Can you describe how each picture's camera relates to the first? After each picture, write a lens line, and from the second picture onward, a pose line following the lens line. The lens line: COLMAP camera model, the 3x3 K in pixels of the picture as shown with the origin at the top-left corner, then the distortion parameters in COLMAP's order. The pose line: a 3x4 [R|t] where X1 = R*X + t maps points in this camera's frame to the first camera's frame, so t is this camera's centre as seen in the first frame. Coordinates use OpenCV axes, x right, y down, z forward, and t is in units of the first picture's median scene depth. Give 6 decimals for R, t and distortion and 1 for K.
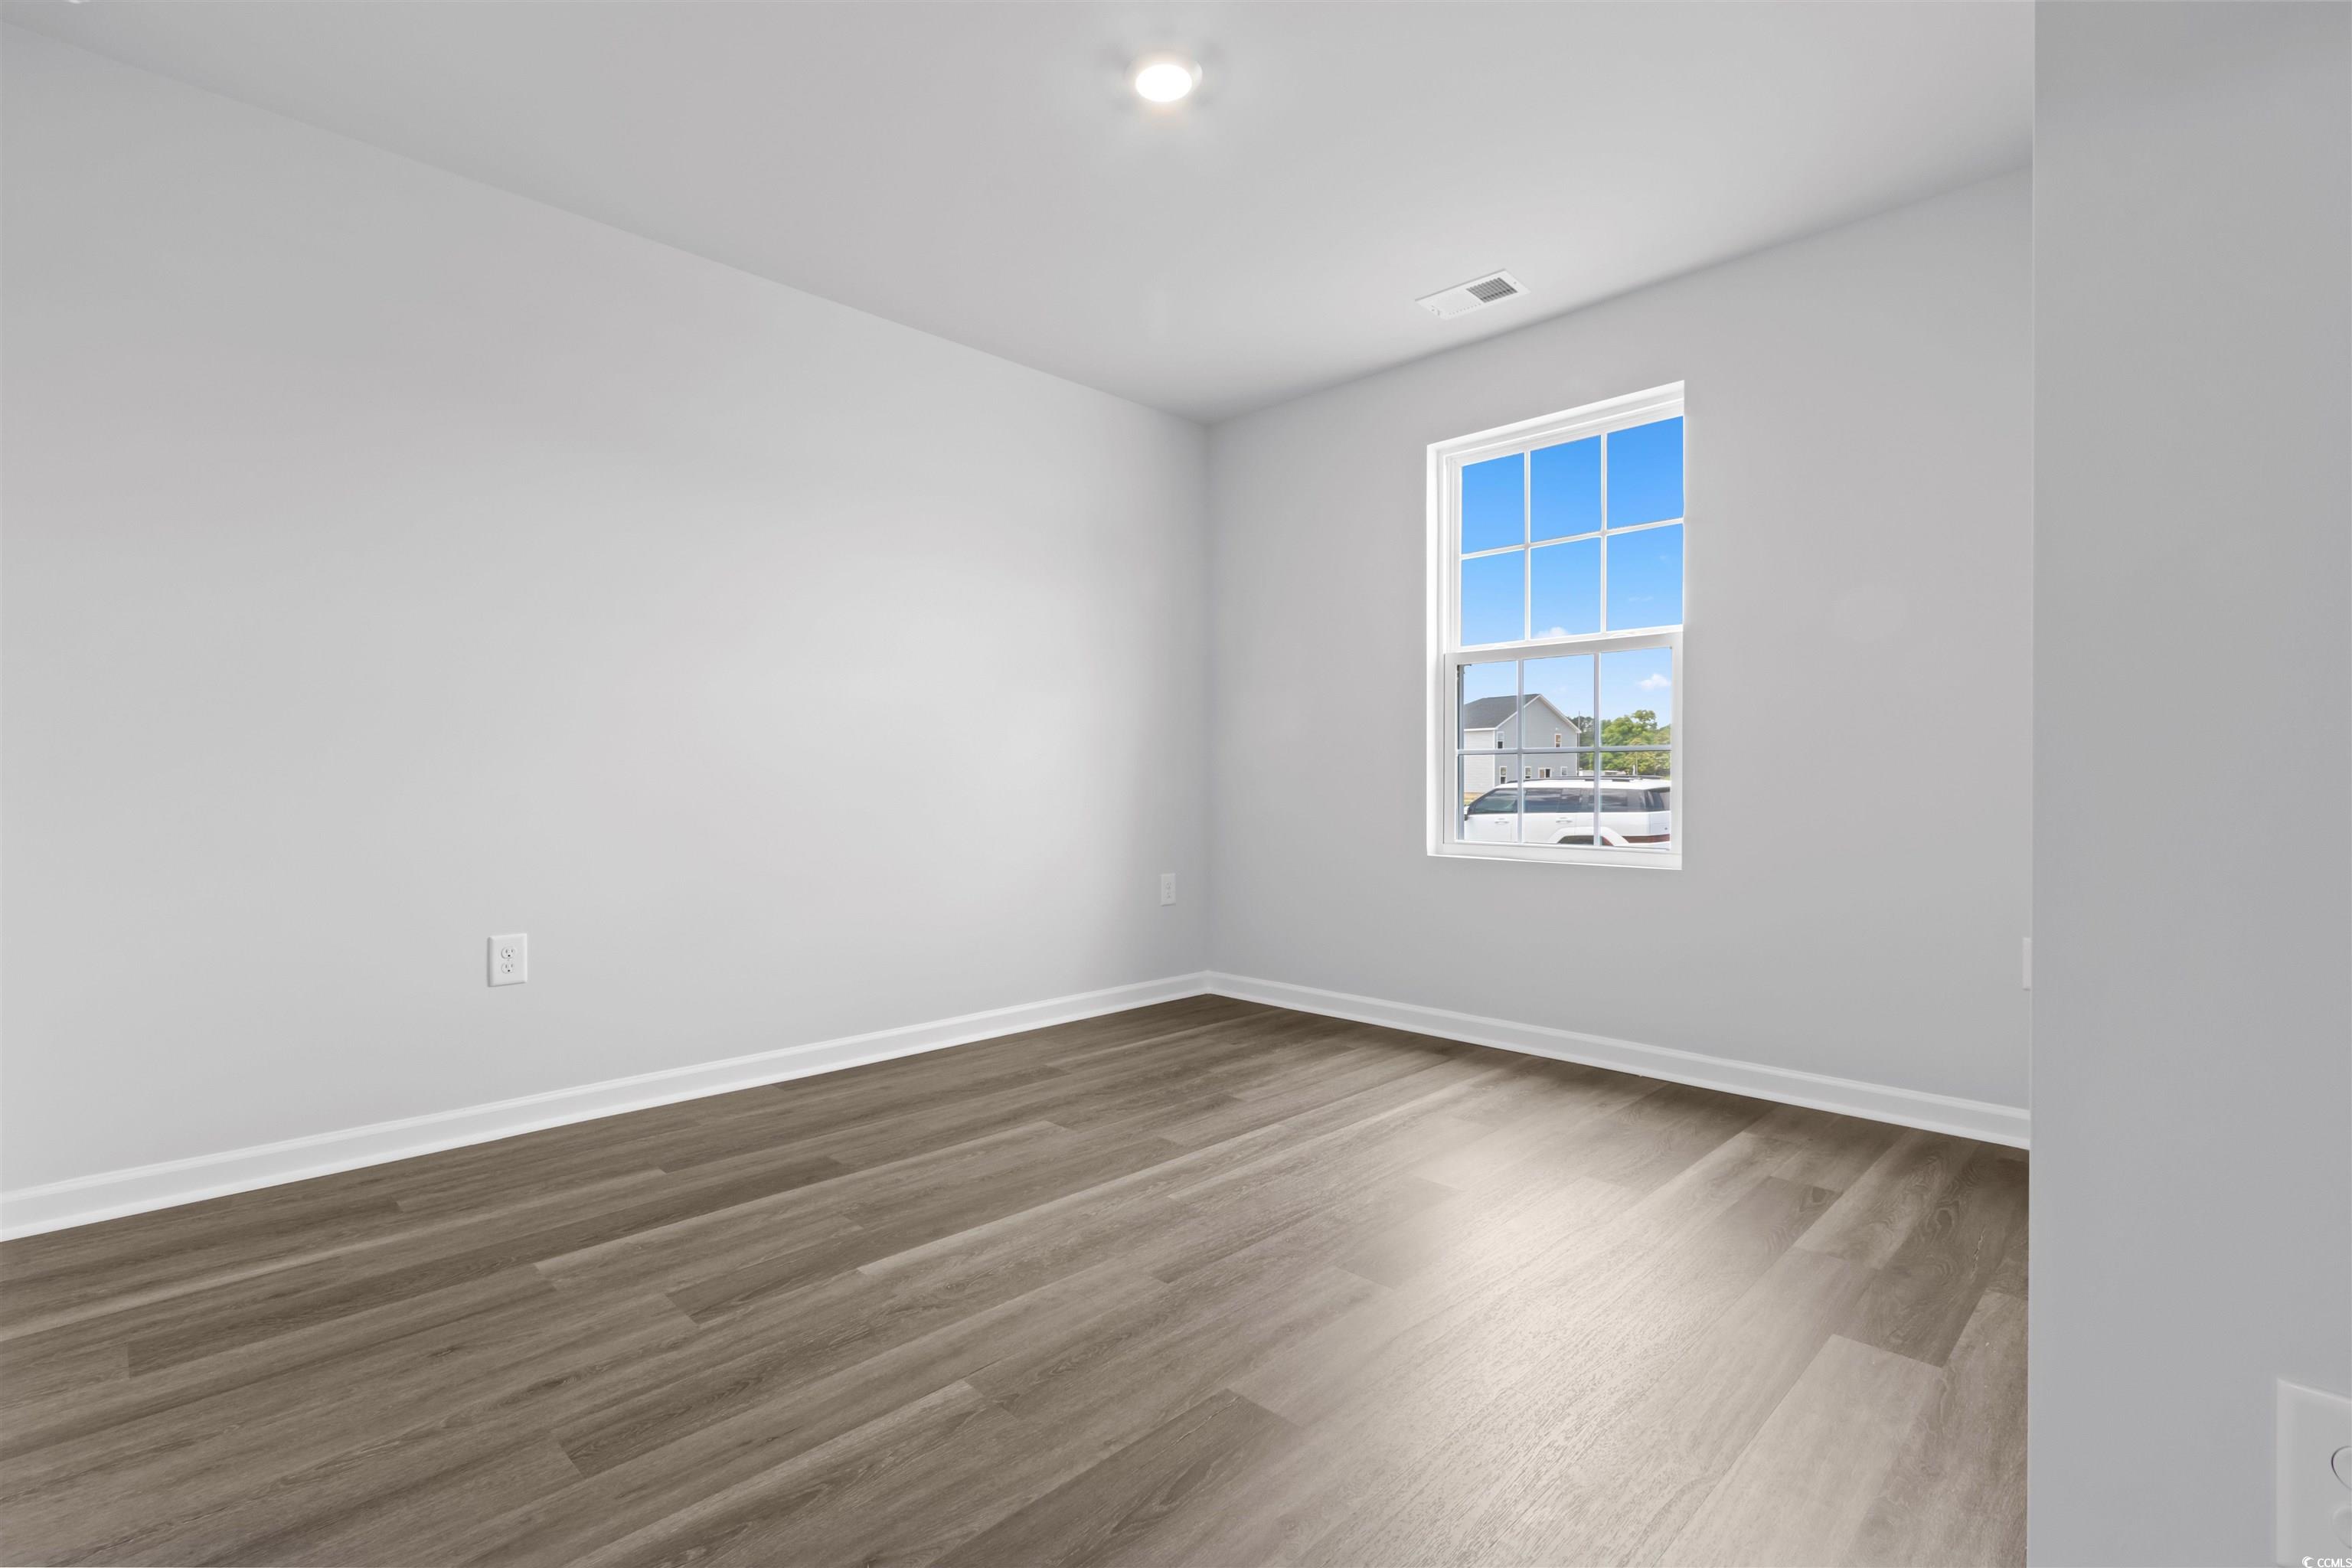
lens RADIAL K [[1092.0, 0, 1178.8], [0, 1092.0, 765.5], [0, 0, 1]] dist [0.005413, -0.003536]
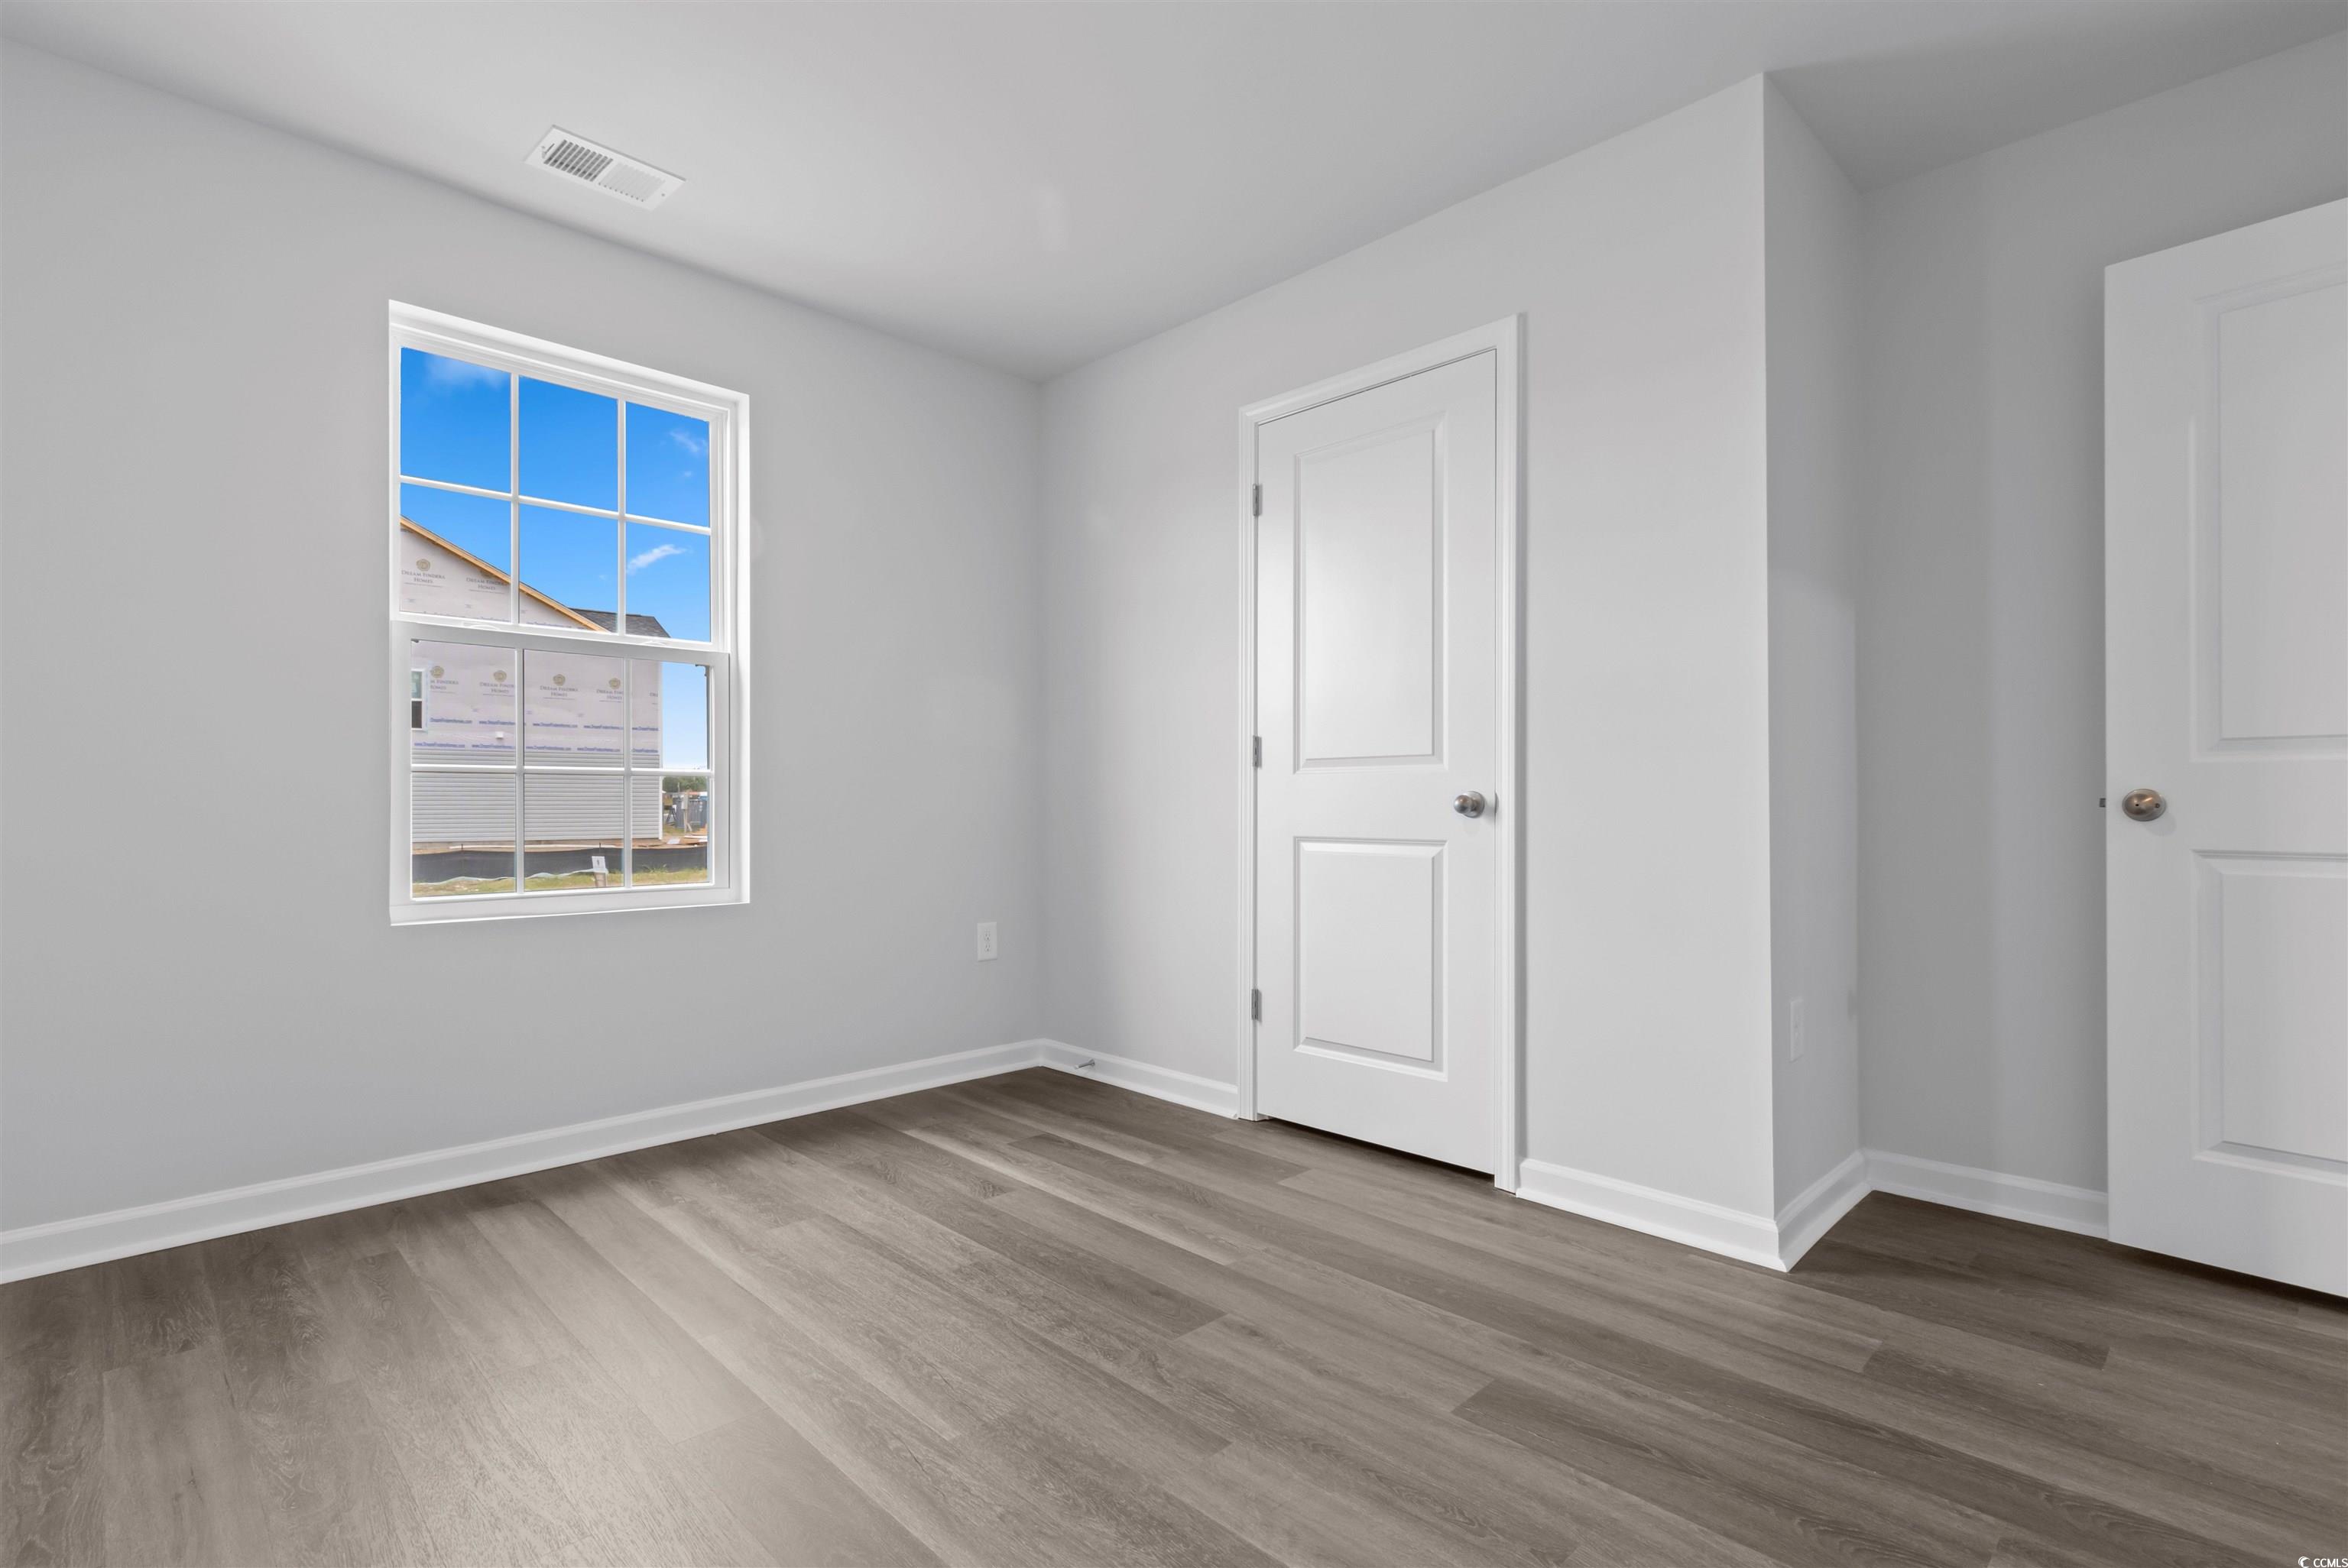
lens RADIAL K [[1090.0, 0, 1167.1], [0, 1090.0, 793.0], [0, 0, 1]] dist [0.005413, -0.003536]
pose [[0.036444, 0.002836, 0.999332, -0.685755], [-0.010791, 0.999939, -0.002444, -0.002905], [-0.999277, -0.010695, 0.036472, 0.858335]]
